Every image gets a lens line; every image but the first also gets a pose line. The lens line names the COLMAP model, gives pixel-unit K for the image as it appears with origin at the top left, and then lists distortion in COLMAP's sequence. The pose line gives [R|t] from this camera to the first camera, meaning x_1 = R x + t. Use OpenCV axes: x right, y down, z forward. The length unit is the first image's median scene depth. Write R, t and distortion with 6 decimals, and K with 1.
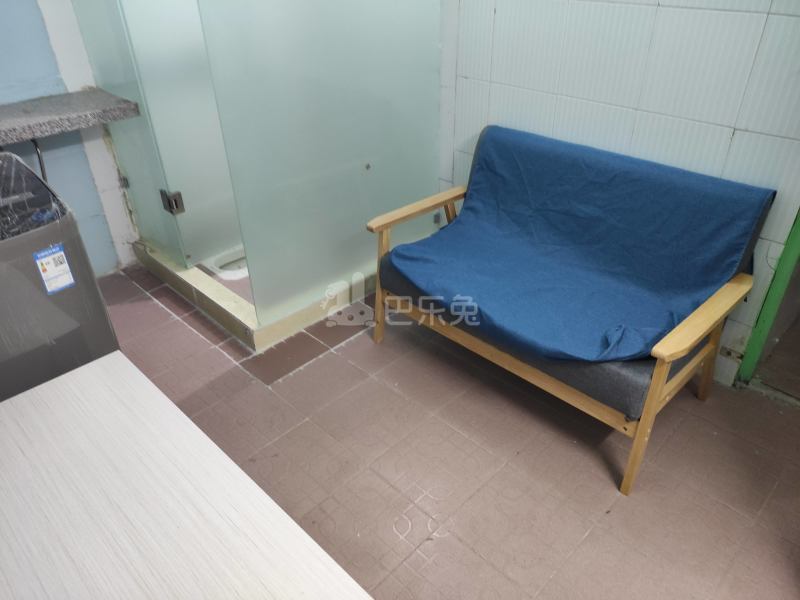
lens RADIAL K [[594.4, 0, 395.4], [0, 594.4, 300.1], [0, 0, 1]] dist [0.037769, -0.024360]
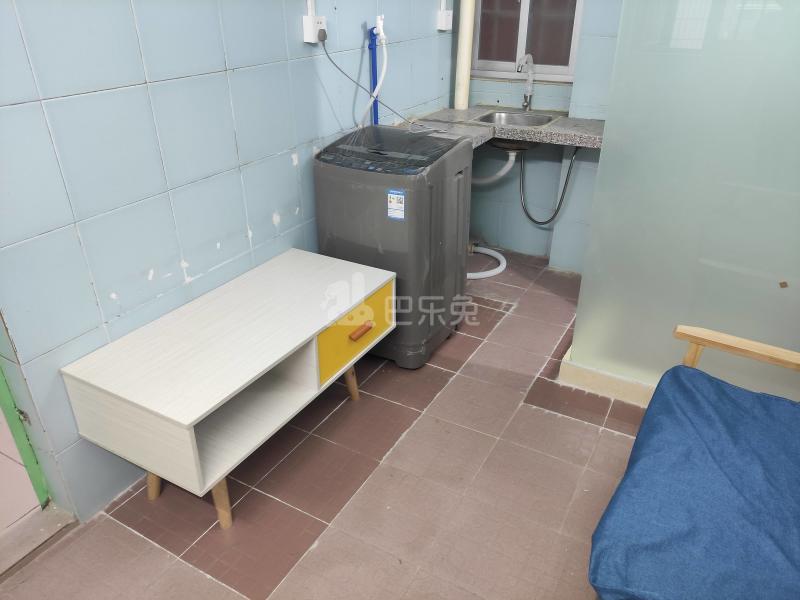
lens RADIAL K [[594.4, 0, 395.4], [0, 594.4, 300.1], [0, 0, 1]] dist [0.037769, -0.024360]
pose [[0.251670, 0.466626, -0.847893, 0.586098], [-0.513502, 0.806987, 0.291698, -0.211020], [0.820353, 0.361983, 0.442708, 0.304961]]
